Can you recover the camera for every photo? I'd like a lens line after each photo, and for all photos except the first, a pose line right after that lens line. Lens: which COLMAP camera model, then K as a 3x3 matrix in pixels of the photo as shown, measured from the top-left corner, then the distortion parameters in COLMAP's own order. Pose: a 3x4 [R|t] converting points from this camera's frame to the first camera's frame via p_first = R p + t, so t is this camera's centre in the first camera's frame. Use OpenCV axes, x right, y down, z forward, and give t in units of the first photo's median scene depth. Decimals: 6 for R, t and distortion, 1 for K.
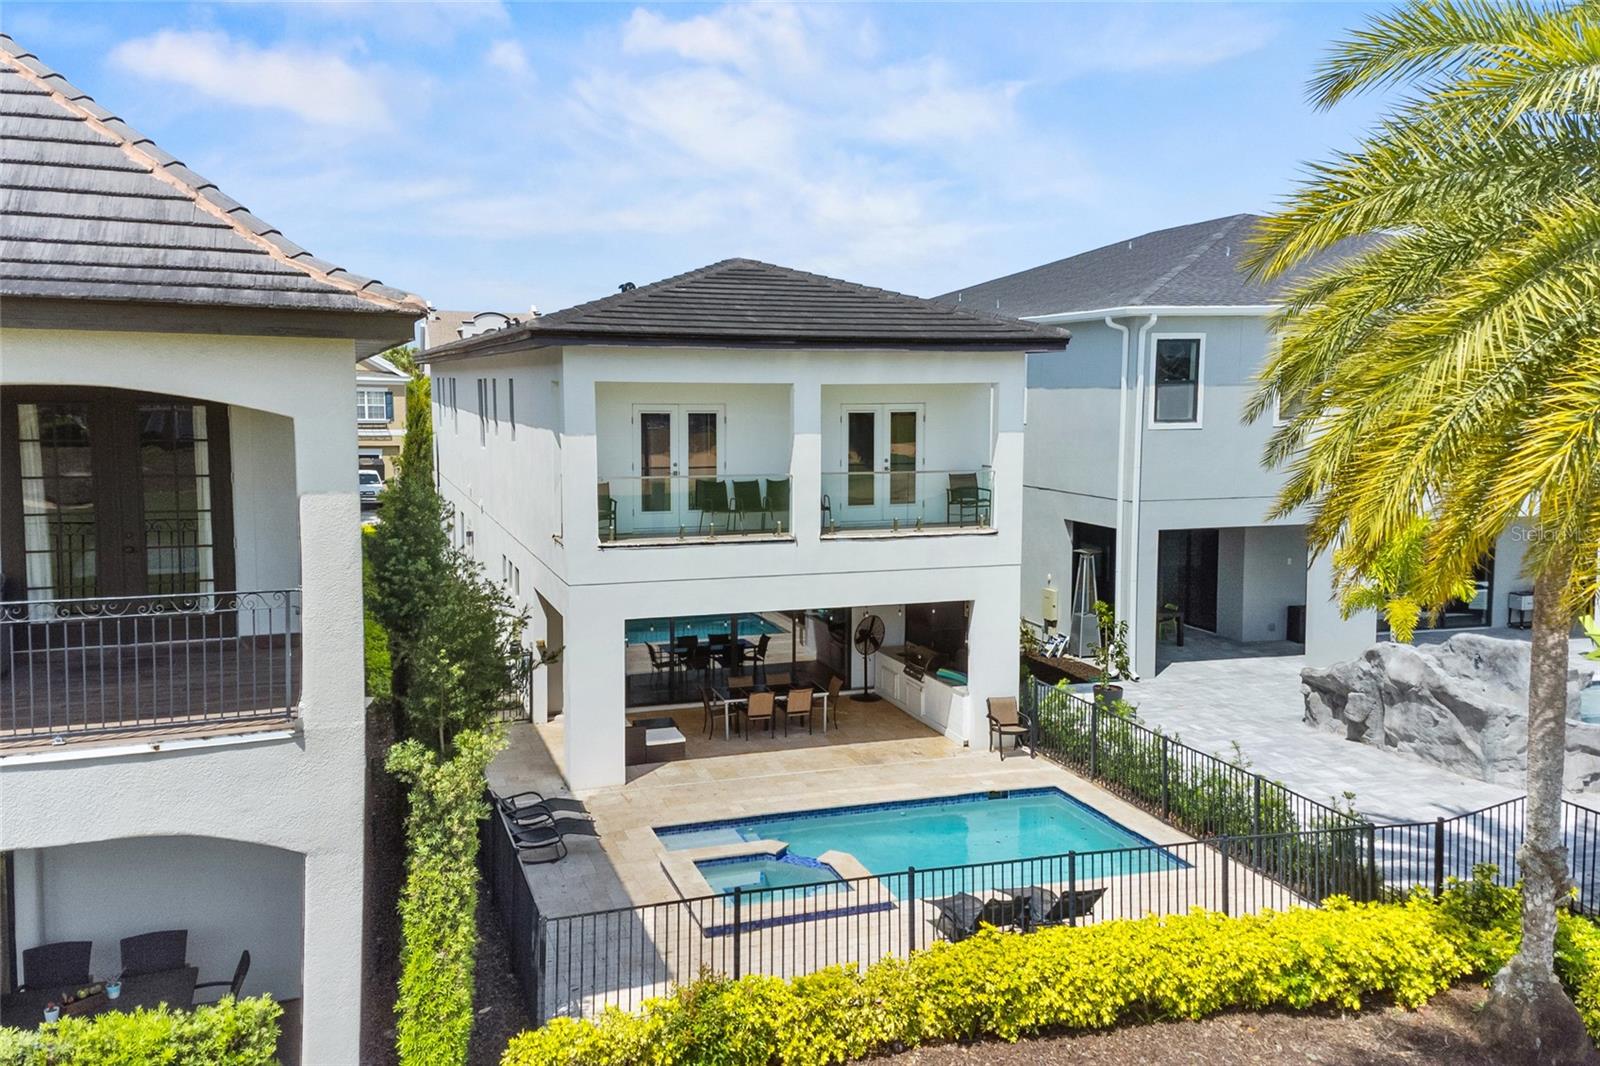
lens RADIAL K [[1327.7, 0, 800.9], [0, 1327.7, 538.6], [0, 0, 1]] dist [0.100617, -0.028765]
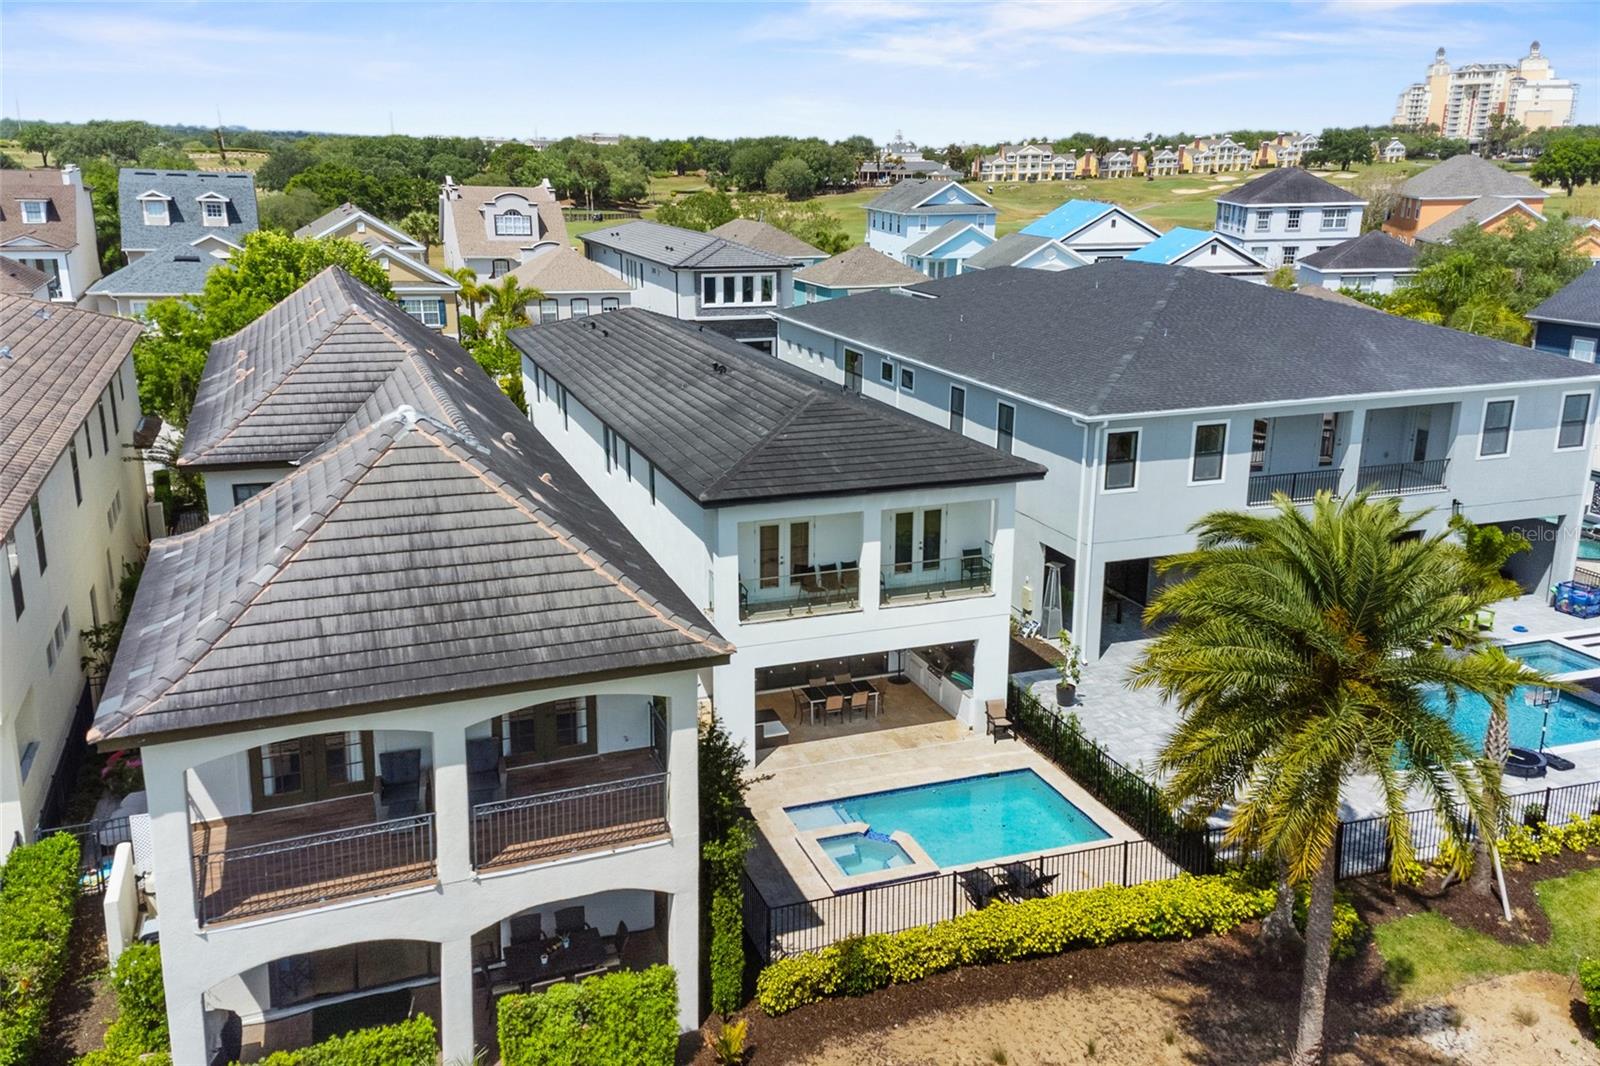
lens RADIAL K [[1327.7, 0, 798.3], [0, 1327.7, 525.9], [0, 0, 1]] dist [0.100617, -0.028765]
pose [[0.999753, -0.004869, 0.021667, -0.110802], [0.001355, 0.987225, 0.159327, -0.335754], [-0.022166, -0.159258, 0.986988, -0.481933]]
